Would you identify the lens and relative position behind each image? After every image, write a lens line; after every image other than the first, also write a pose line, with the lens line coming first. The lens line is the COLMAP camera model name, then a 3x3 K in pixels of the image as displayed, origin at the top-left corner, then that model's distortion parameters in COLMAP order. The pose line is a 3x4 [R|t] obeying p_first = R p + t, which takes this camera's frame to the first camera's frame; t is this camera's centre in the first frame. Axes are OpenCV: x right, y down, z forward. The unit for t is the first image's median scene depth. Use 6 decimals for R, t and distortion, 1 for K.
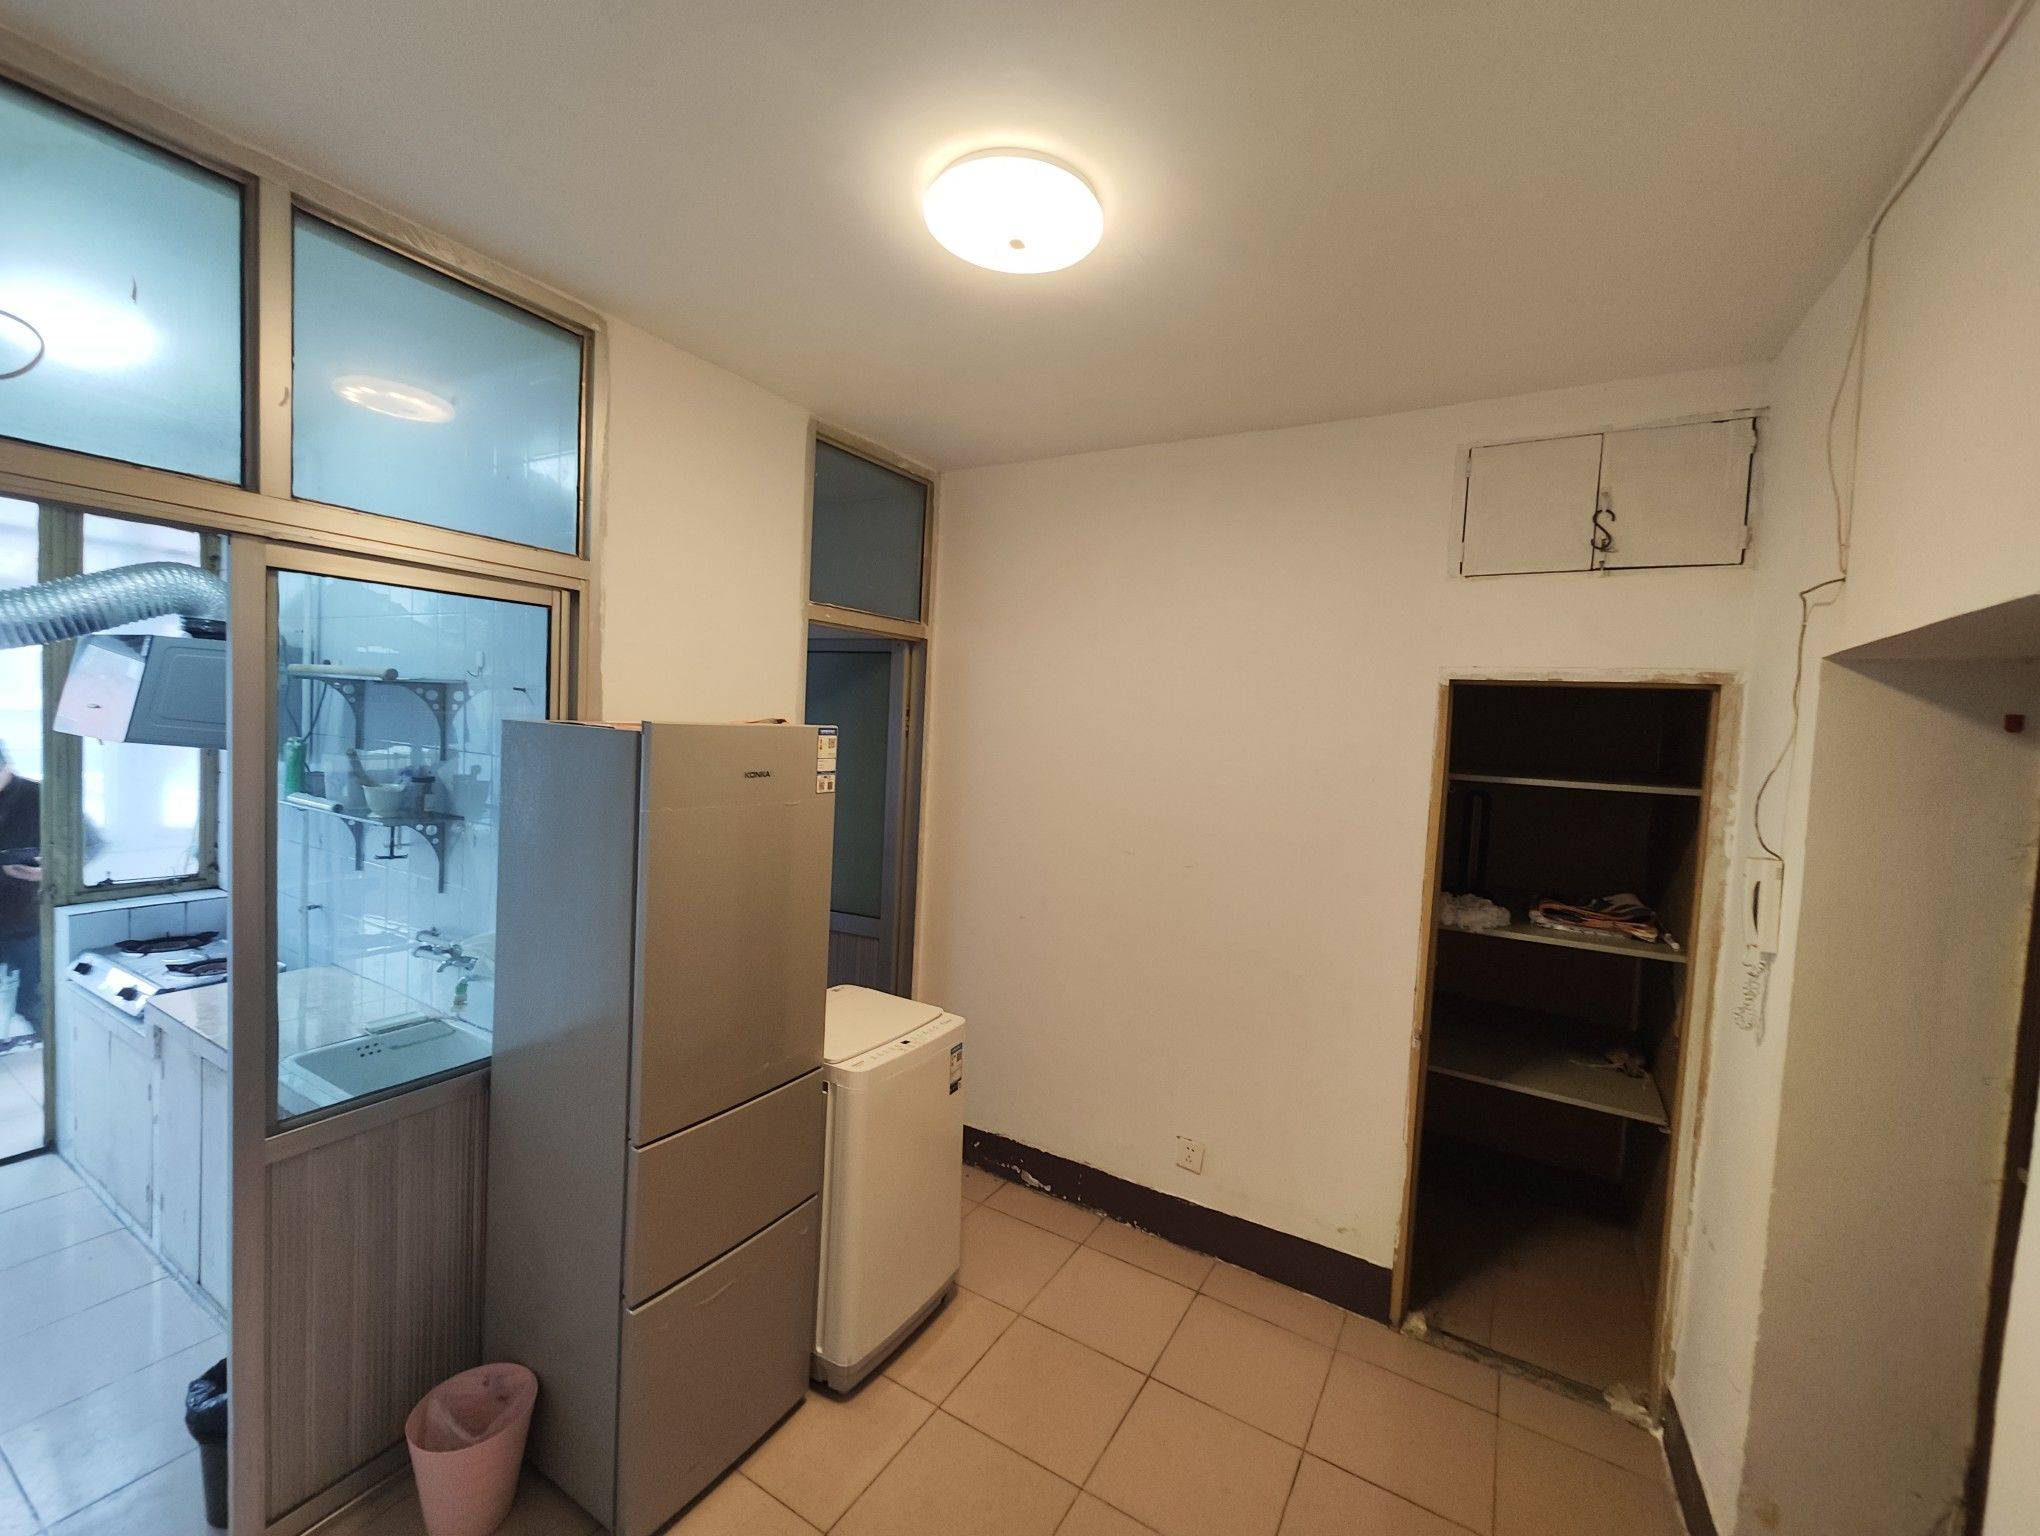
lens RADIAL K [[847.7, 0, 1017.7], [0, 847.7, 755.6], [0, 0, 1]] dist [0.002289, -0.000931]
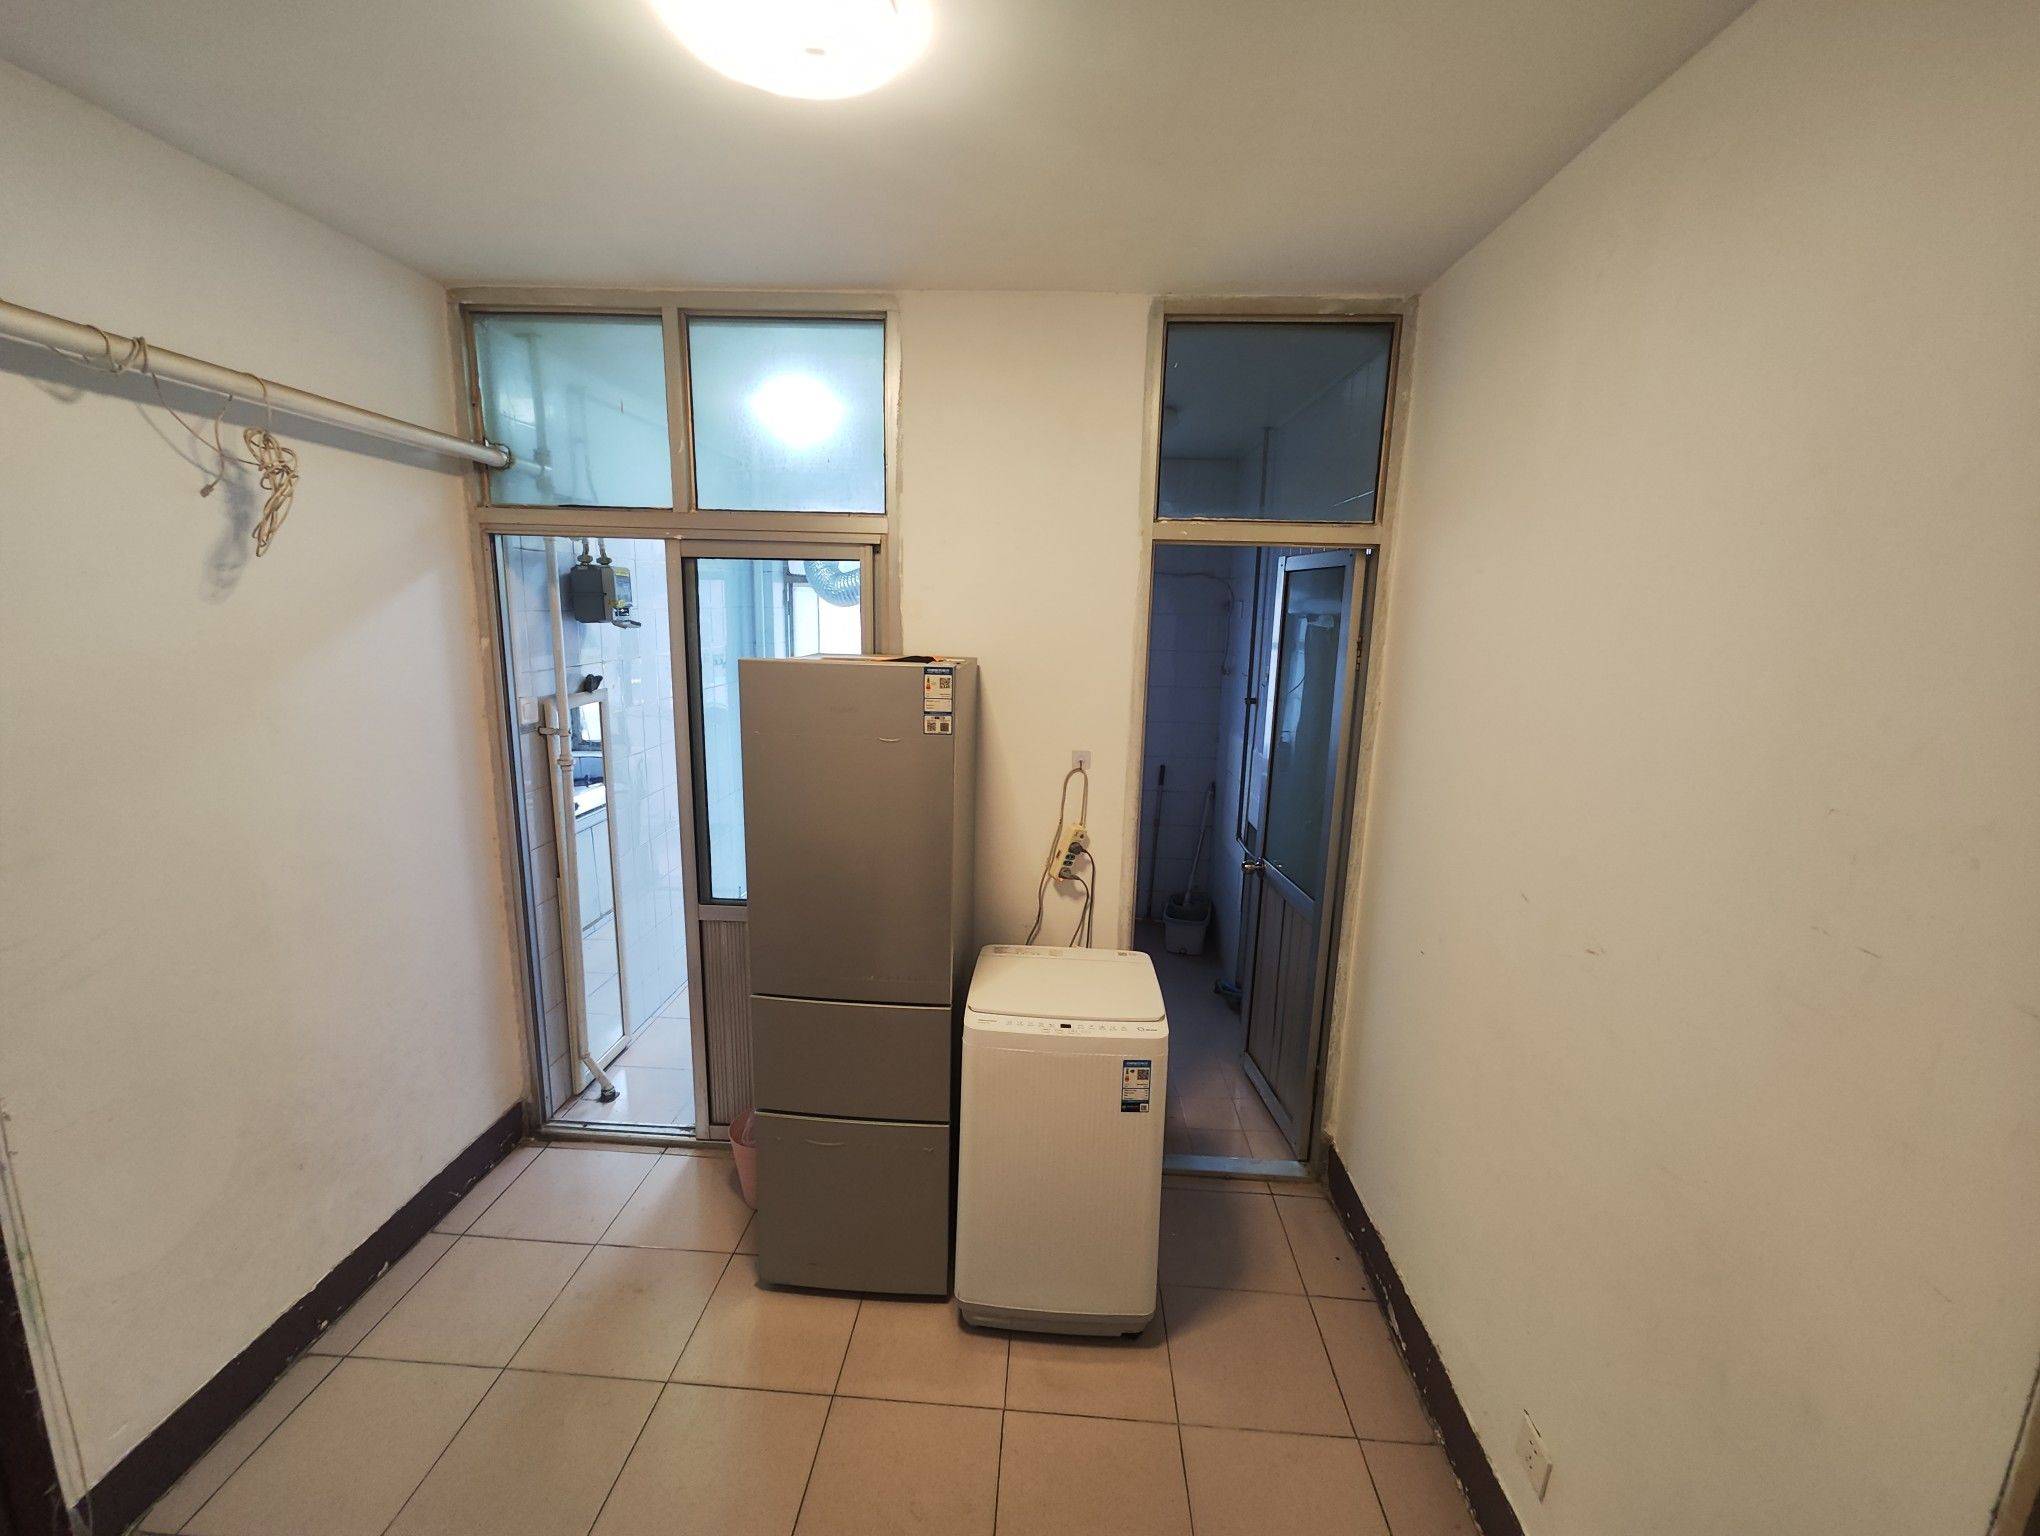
lens RADIAL K [[847.7, 0, 1010.2], [0, 847.7, 761.3], [0, 0, 1]] dist [0.002289, -0.000931]
pose [[0.461624, 0.127746, -0.877829, 0.486533], [-0.042946, 0.991635, 0.121723, -0.034172], [0.886035, -0.018491, 0.463249, 0.455061]]
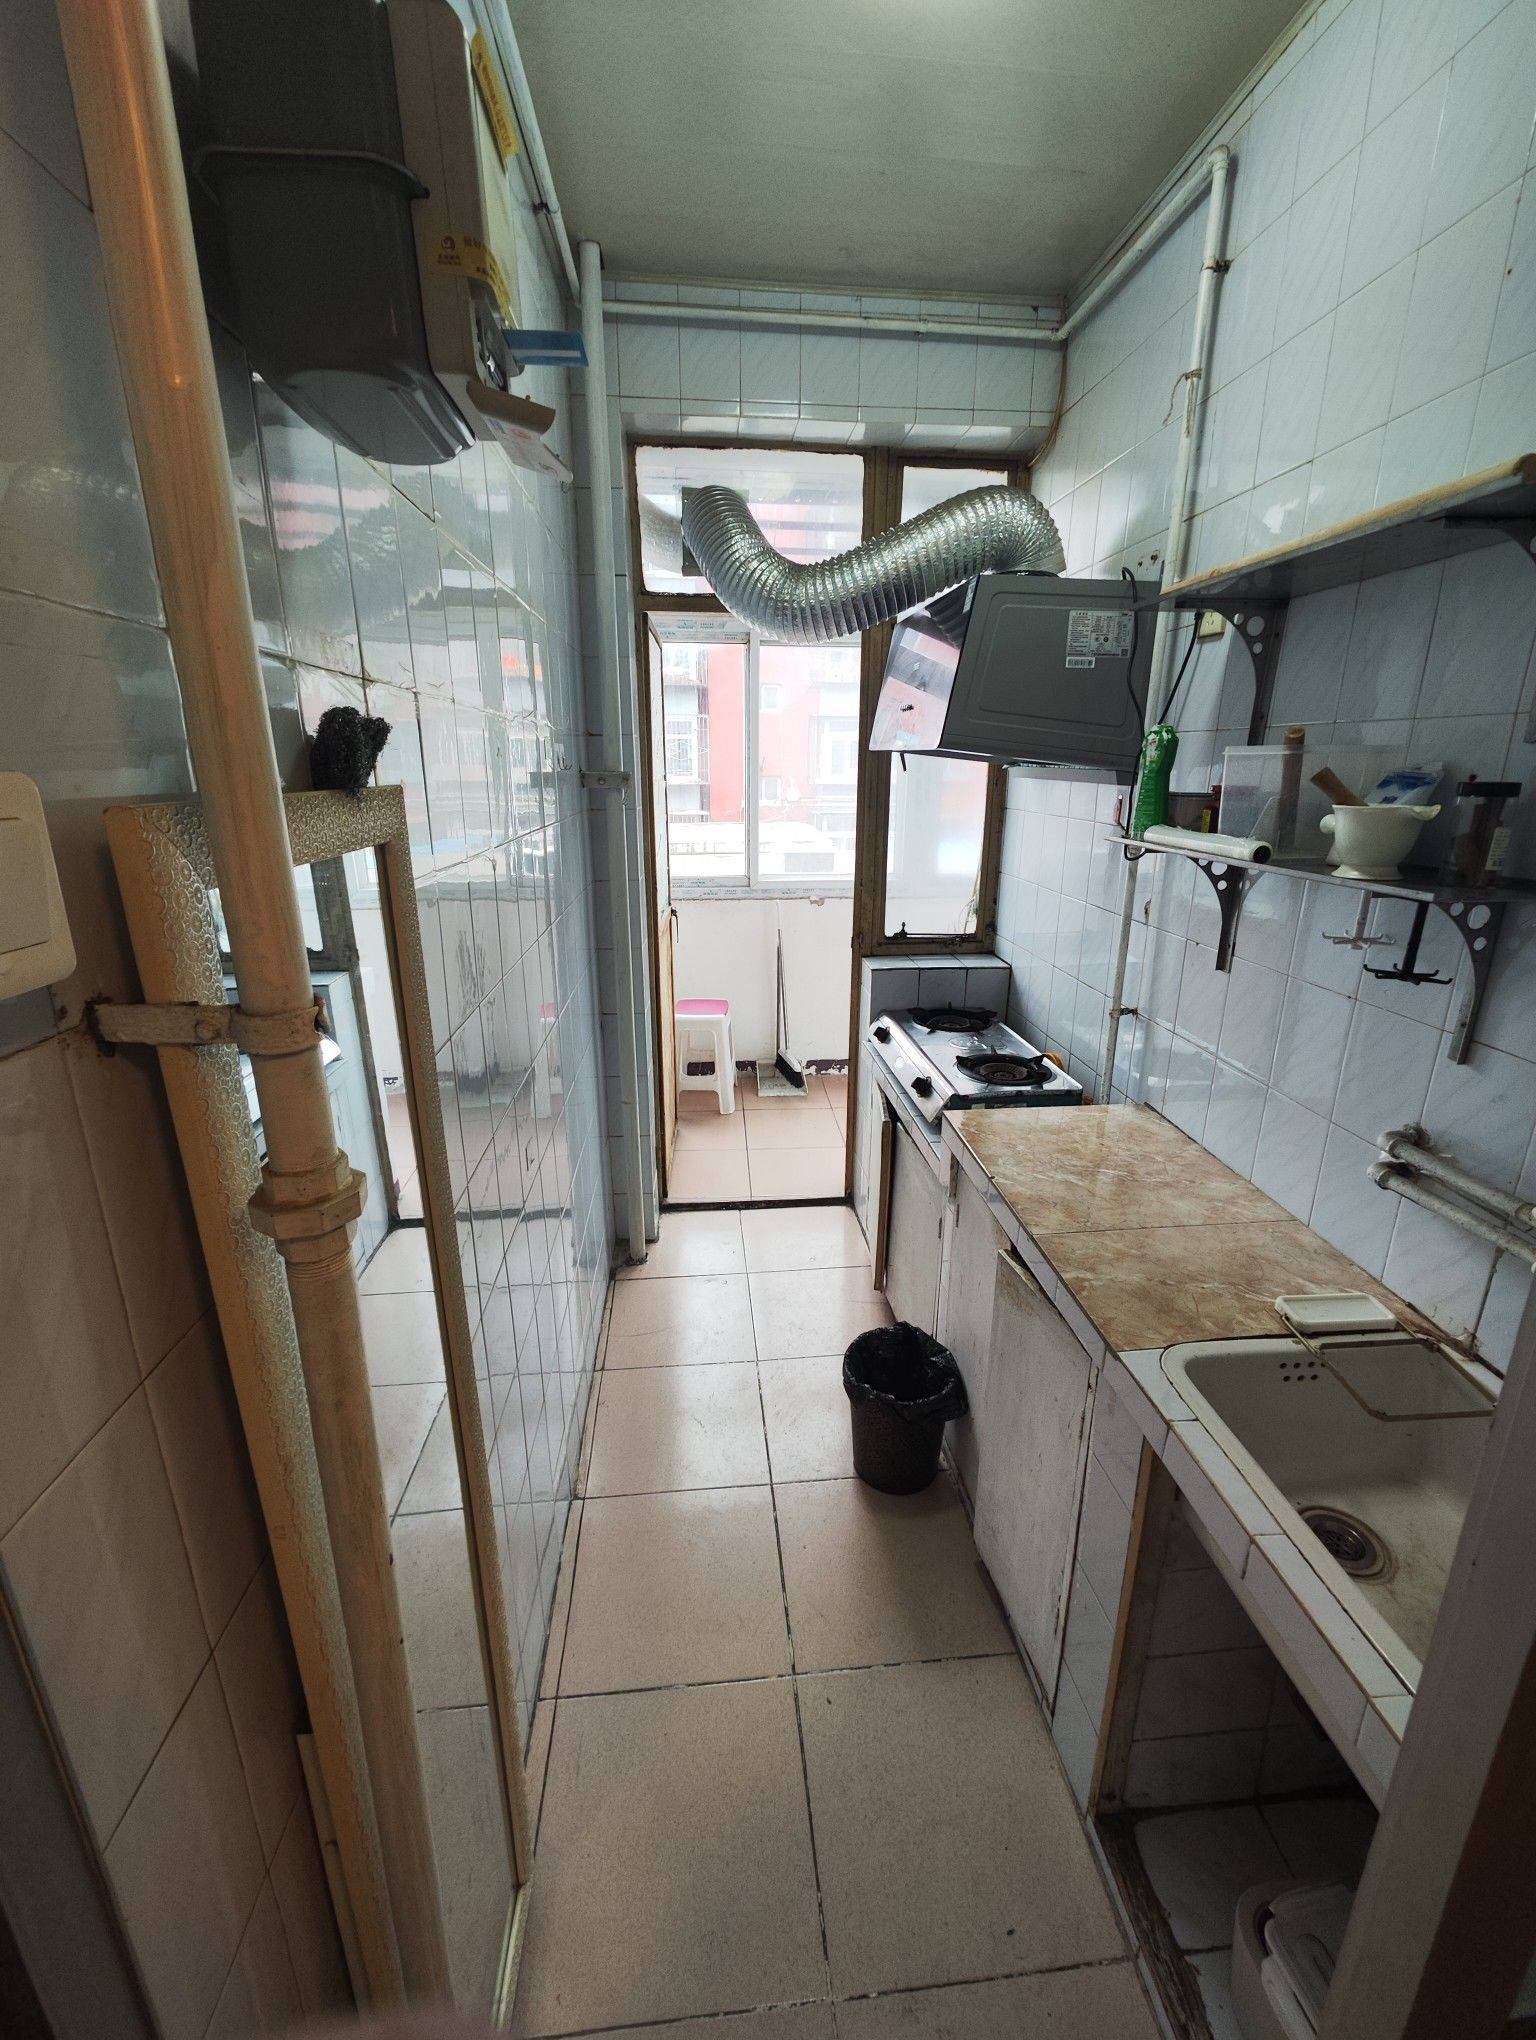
lens RADIAL K [[847.7, 0, 777.0], [0, 847.7, 1009.7], [0, 0, 1]] dist [0.002289, -0.000931]
pose [[0.589221, 0.182471, -0.787098, -0.510494], [-0.013401, 0.976238, 0.216287, 0.042876], [0.807861, -0.116892, 0.577665, 0.436877]]
